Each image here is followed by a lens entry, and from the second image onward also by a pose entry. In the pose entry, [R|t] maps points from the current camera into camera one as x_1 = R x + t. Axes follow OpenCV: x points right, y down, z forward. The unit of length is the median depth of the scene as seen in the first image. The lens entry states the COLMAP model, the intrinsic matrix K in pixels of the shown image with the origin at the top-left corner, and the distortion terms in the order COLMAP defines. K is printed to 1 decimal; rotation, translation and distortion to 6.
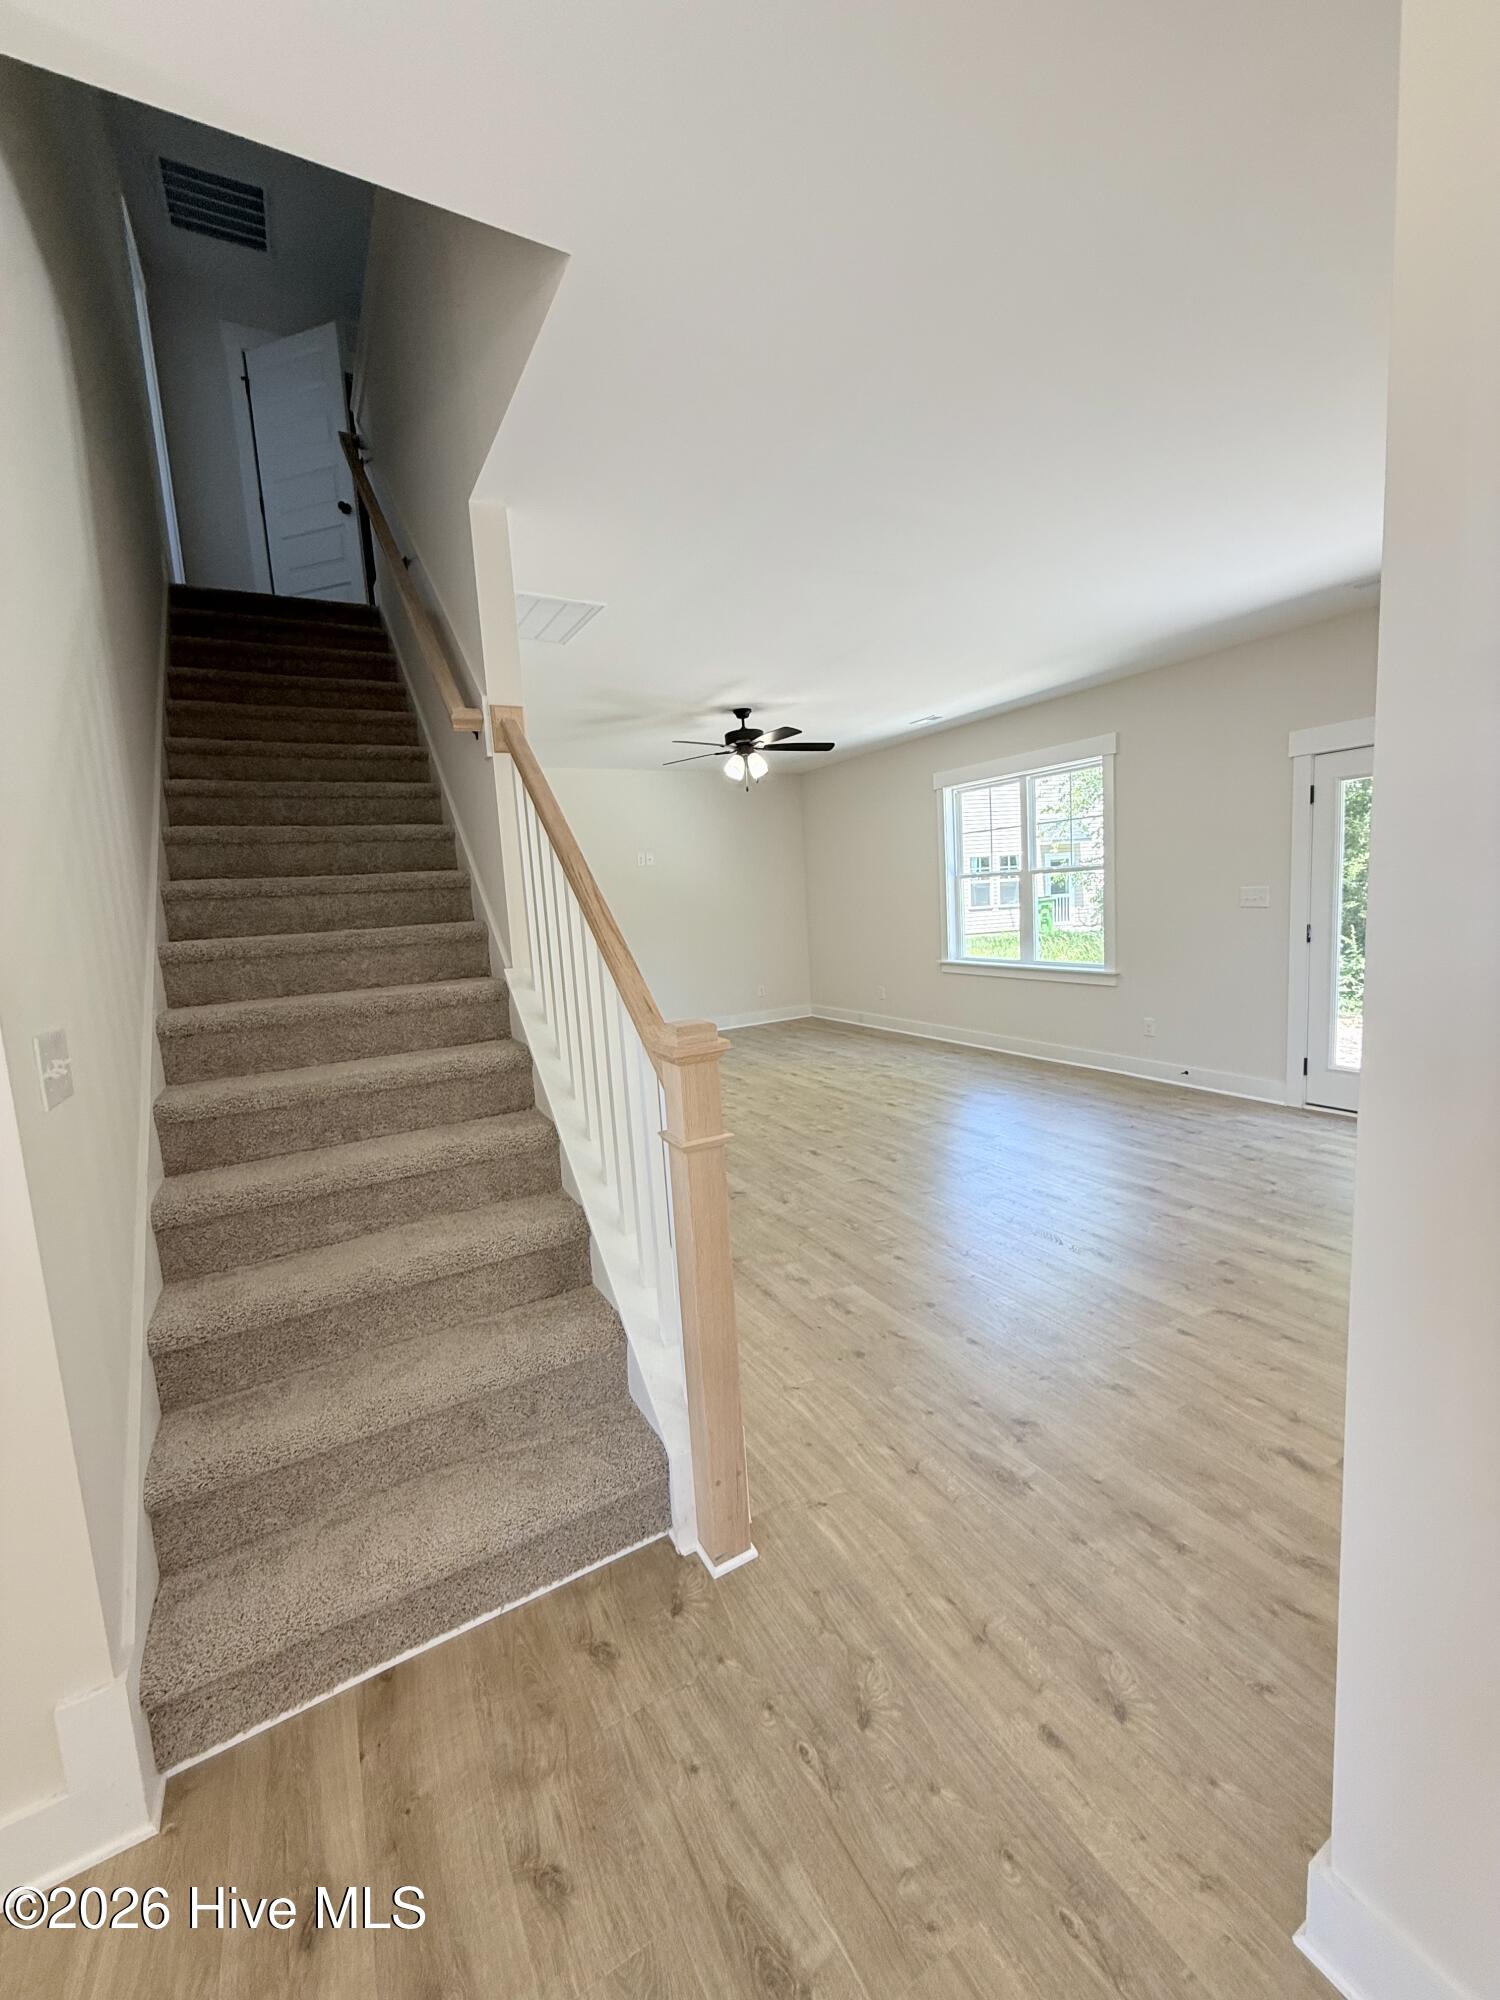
lens RADIAL K [[797.7, 0, 750.4], [0, 797.7, 989.1], [0, 0, 1]] dist [-0.000813, 0.000153]
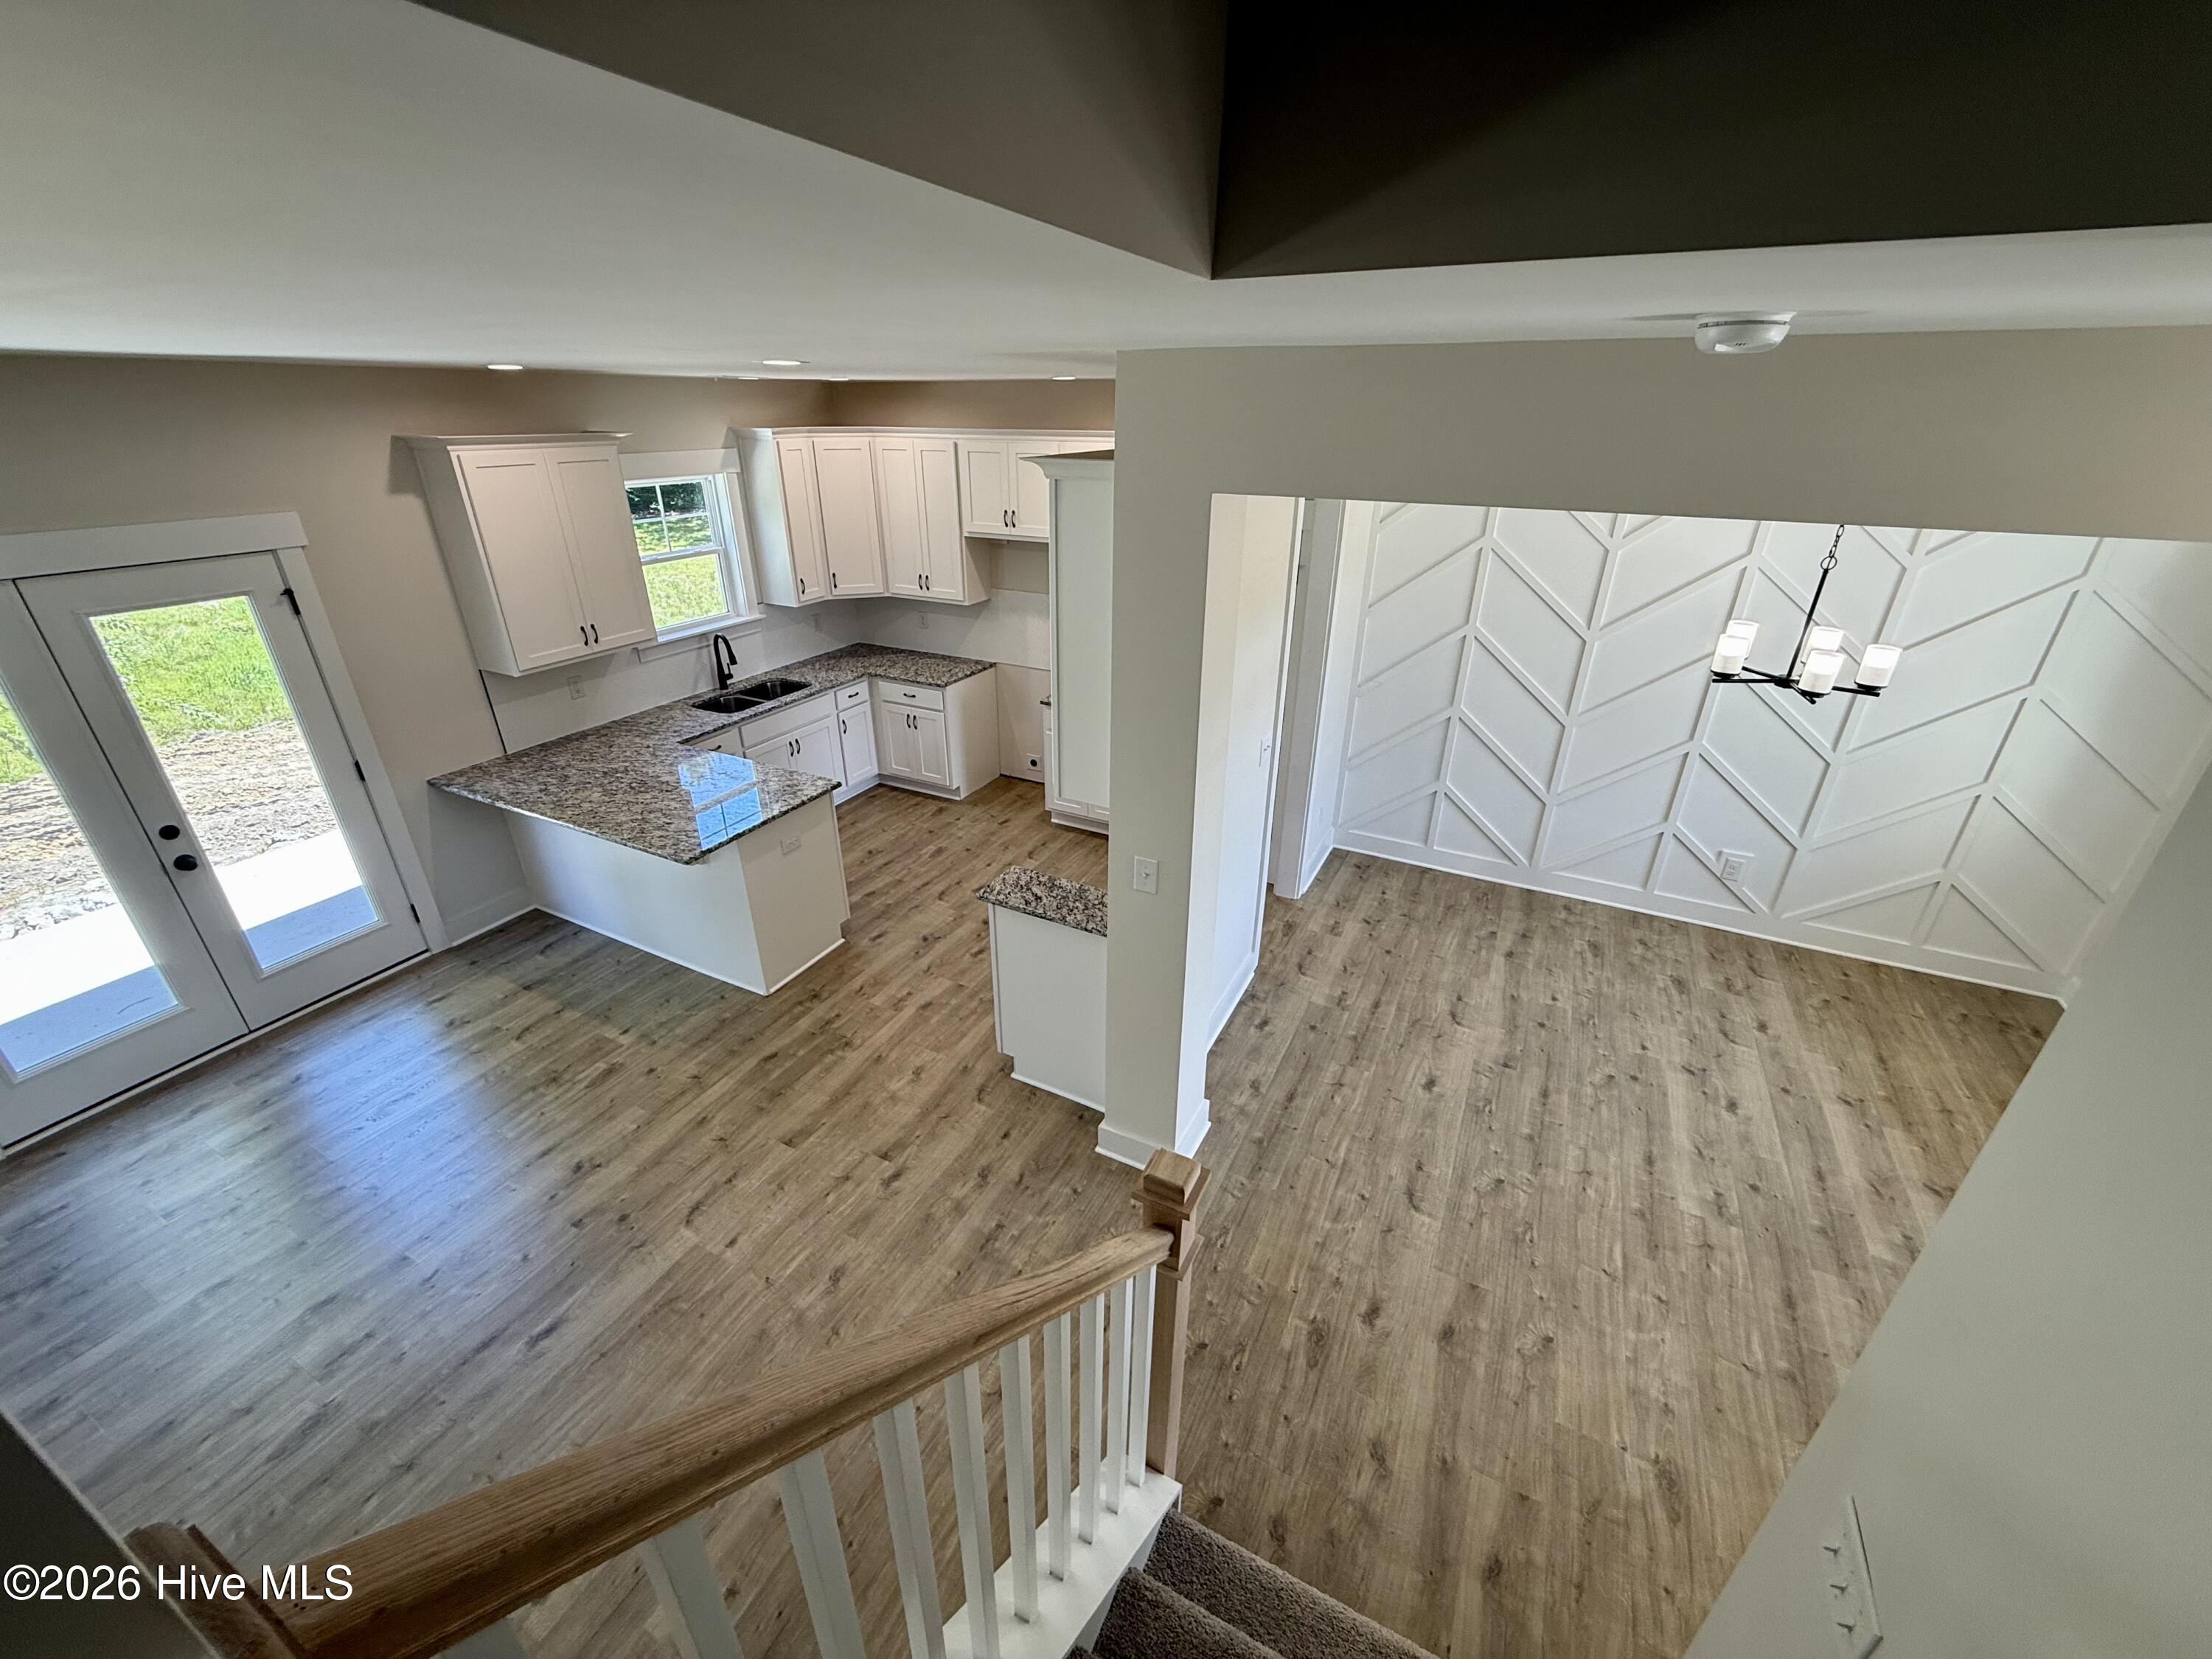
lens RADIAL K [[882.2, 0, 1095.1], [0, 882.2, 833.4], [0, 0, 1]] dist [-0.000813, 0.000153]
pose [[-0.545885, -0.314943, 0.776415, -0.239579], [0.129407, 0.883853, 0.449509, -0.266237], [-0.827806, 0.345854, -0.441726, 0.455131]]
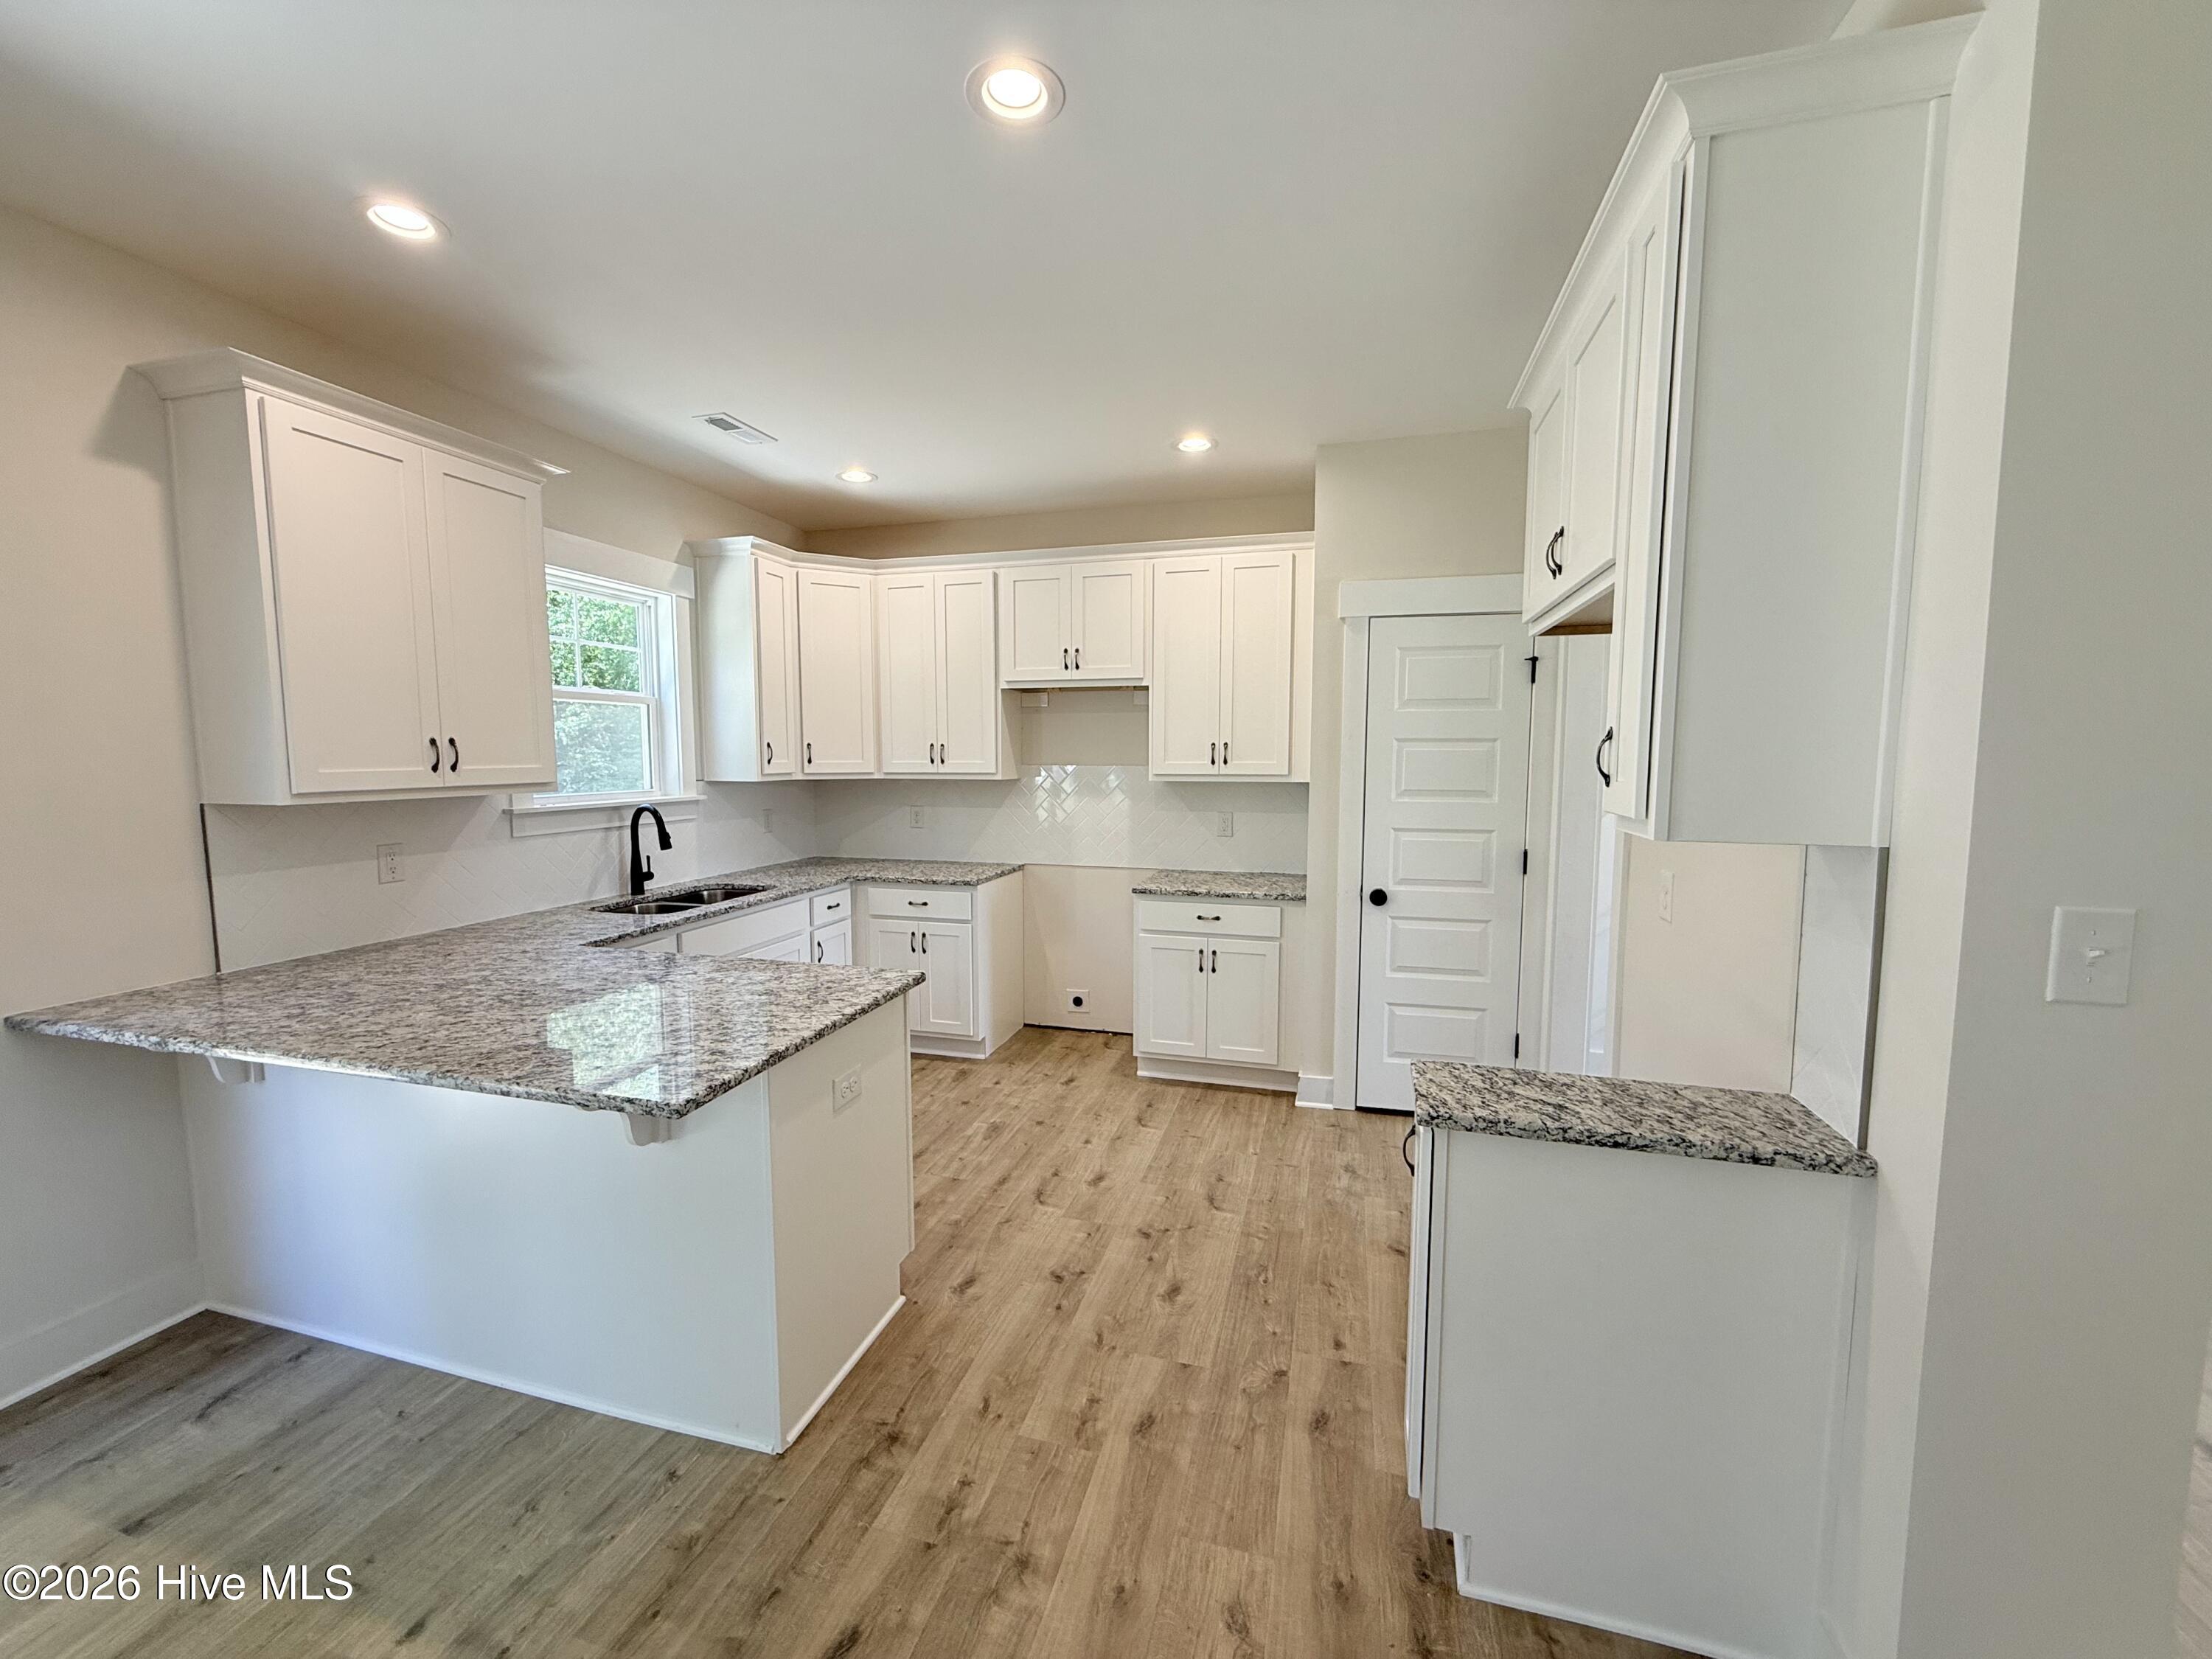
lens RADIAL K [[882.2, 0, 1094.3], [0, 882.2, 830.7], [0, 0, 1]] dist [-0.000813, 0.000153]
pose [[-0.699084, -0.005023, 0.715022, 0.179190], [0.127590, 0.983051, 0.131653, -0.081205], [-0.703564, 0.183266, -0.686594, 0.509293]]
